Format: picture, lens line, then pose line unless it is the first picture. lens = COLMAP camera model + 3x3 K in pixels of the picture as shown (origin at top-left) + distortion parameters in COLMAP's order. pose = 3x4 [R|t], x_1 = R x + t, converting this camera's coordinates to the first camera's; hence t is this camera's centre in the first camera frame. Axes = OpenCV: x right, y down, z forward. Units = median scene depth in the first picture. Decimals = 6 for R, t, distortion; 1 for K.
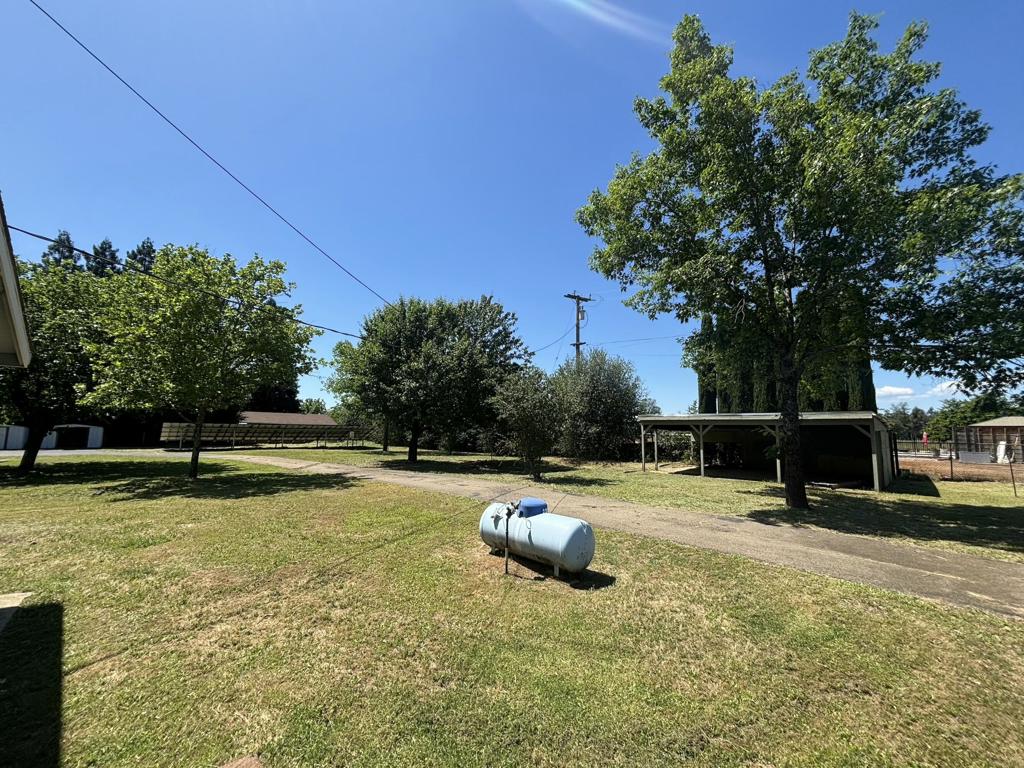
lens RADIAL K [[411.9, 0, 507.5], [0, 411.9, 382.4], [0, 0, 1]] dist [0.004401, 0.000732]
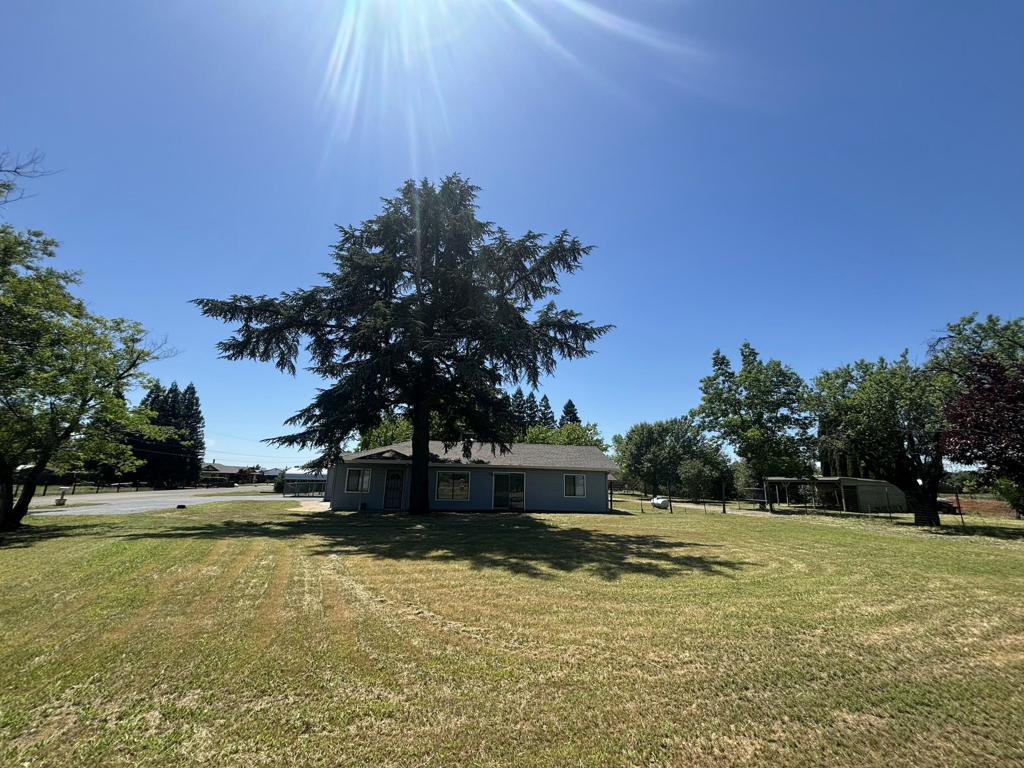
lens RADIAL K [[411.9, 0, 507.5], [0, 411.9, 382.4], [0, 0, 1]] dist [0.004401, 0.000732]
pose [[0.802522, -0.134947, -0.581161, 0.443527], [0.057150, 0.986993, -0.150265, -0.119987], [0.593879, 0.087378, 0.799796, -1.126919]]
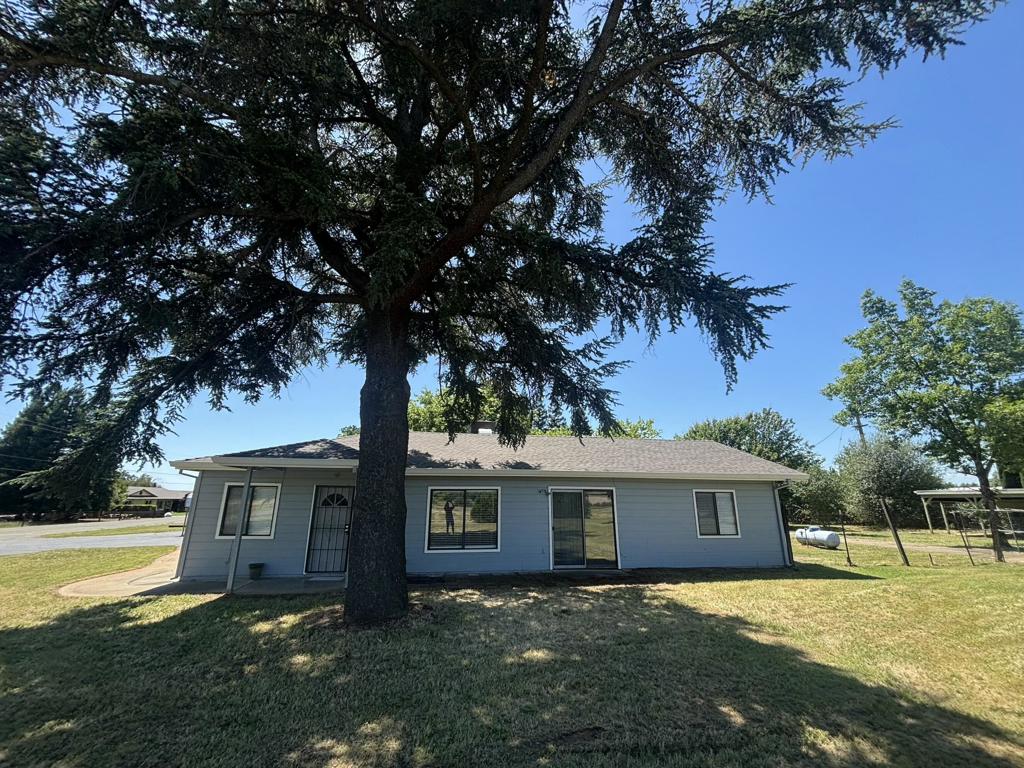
lens RADIAL K [[415.5, 0, 510.5], [0, 415.5, 384.1], [0, 0, 1]] dist [-0.019937, 0.008137]
pose [[0.824218, -0.167324, -0.540988, 0.007633], [0.072043, 0.978569, -0.192905, -0.081279], [0.561672, 0.120022, 0.818608, -0.717892]]
